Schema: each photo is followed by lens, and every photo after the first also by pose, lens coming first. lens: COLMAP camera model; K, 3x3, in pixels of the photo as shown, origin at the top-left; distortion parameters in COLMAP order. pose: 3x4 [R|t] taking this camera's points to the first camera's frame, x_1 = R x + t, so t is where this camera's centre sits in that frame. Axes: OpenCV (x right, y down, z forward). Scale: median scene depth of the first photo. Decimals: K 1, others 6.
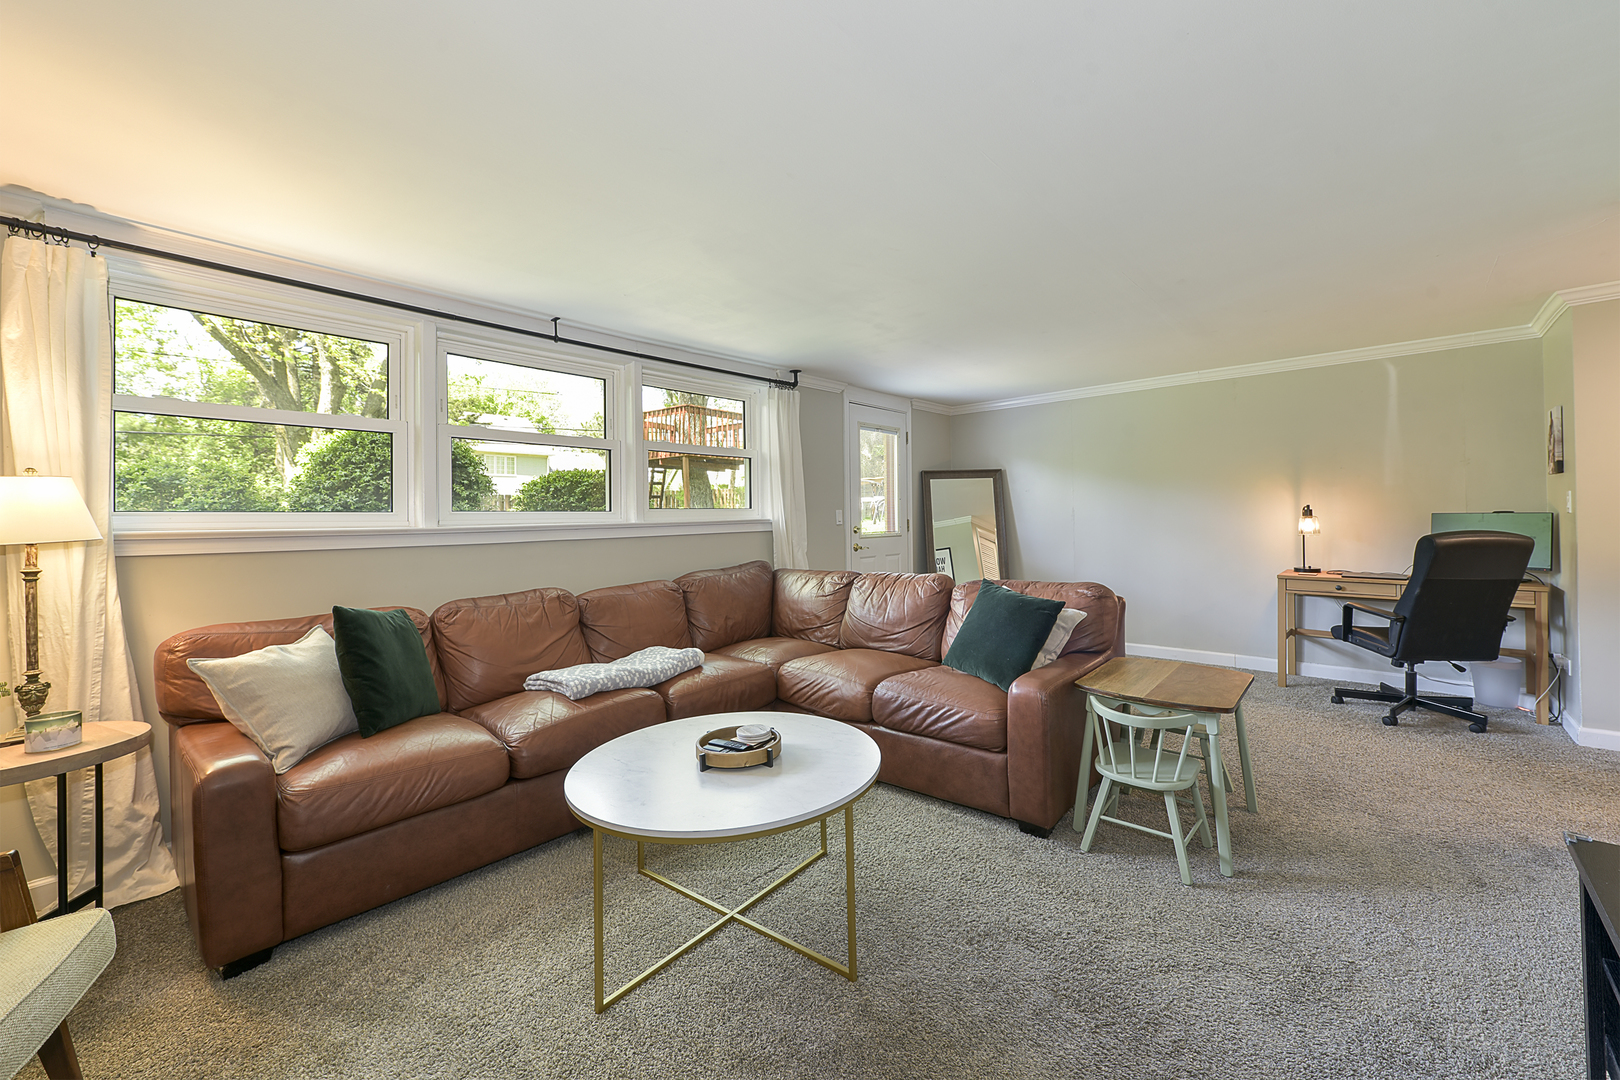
lens RADIAL K [[642.6, 0, 805.0], [0, 642.6, 537.1], [0, 0, 1]] dist [-0.001046, -0.000296]
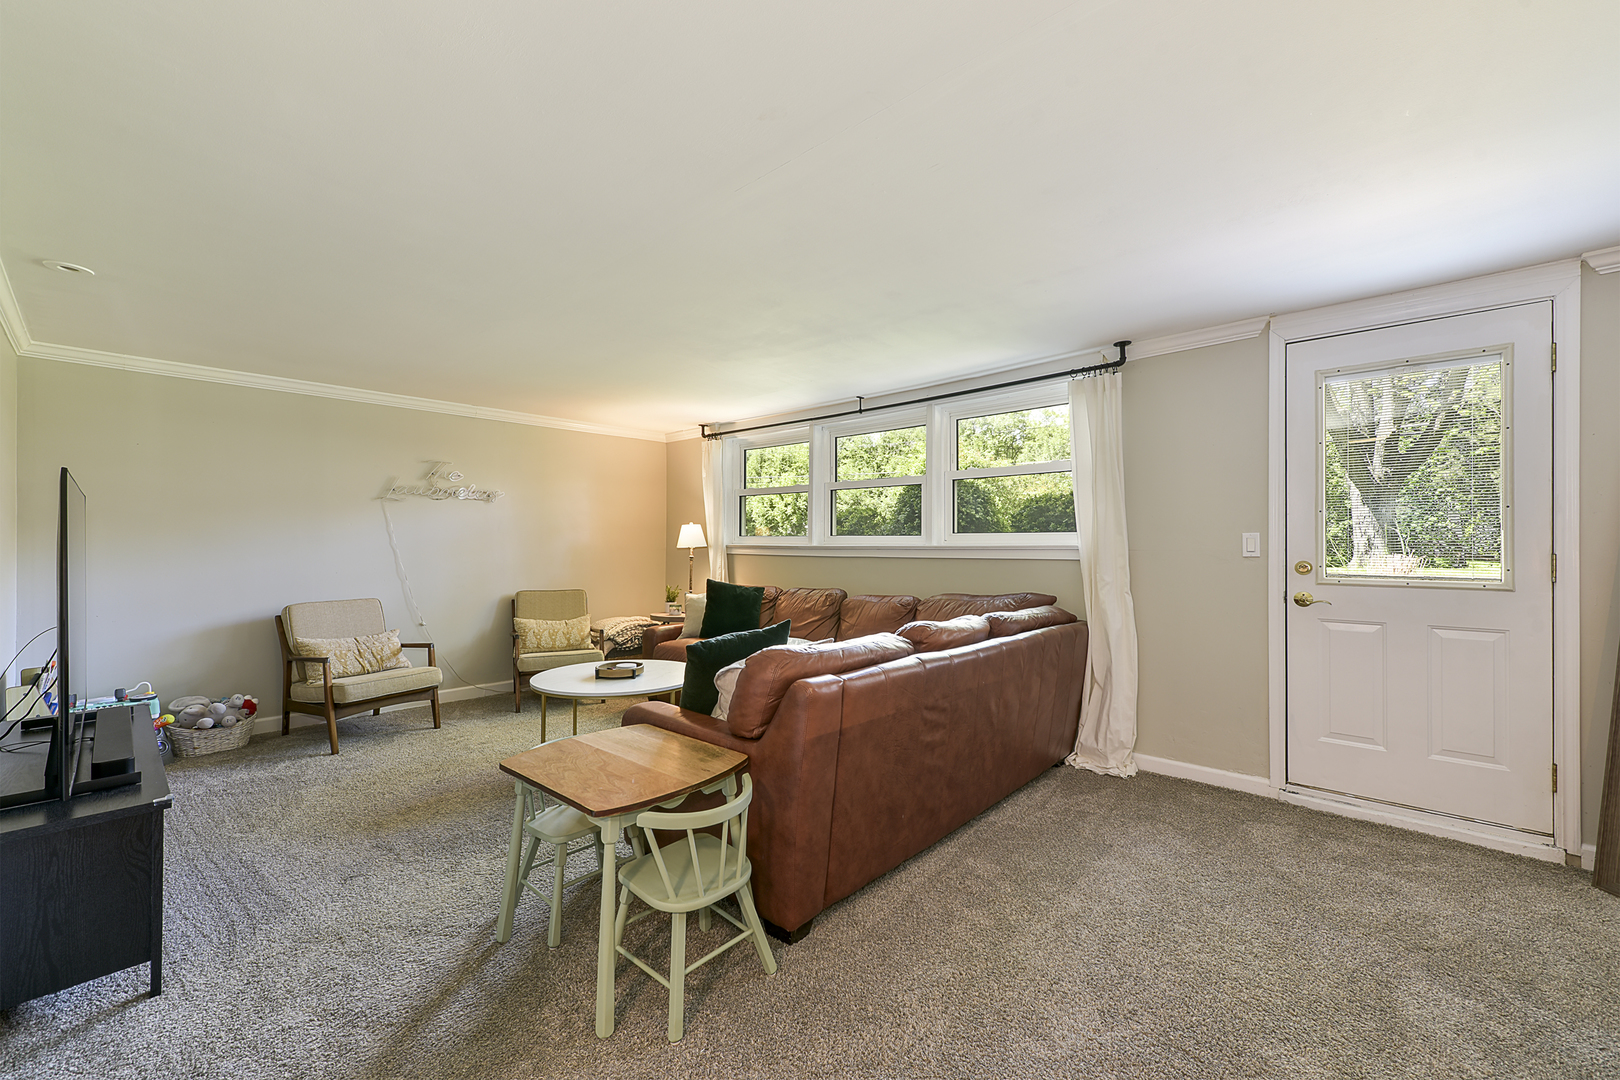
lens RADIAL K [[642.6, 0, 805.0], [0, 642.6, 537.1], [0, 0, 1]] dist [-0.001046, -0.000296]
pose [[-0.016081, 0.007410, -0.999843, 0.776856], [-0.031309, 0.999478, 0.007911, -0.034383], [0.999380, 0.031432, -0.015841, 0.701802]]
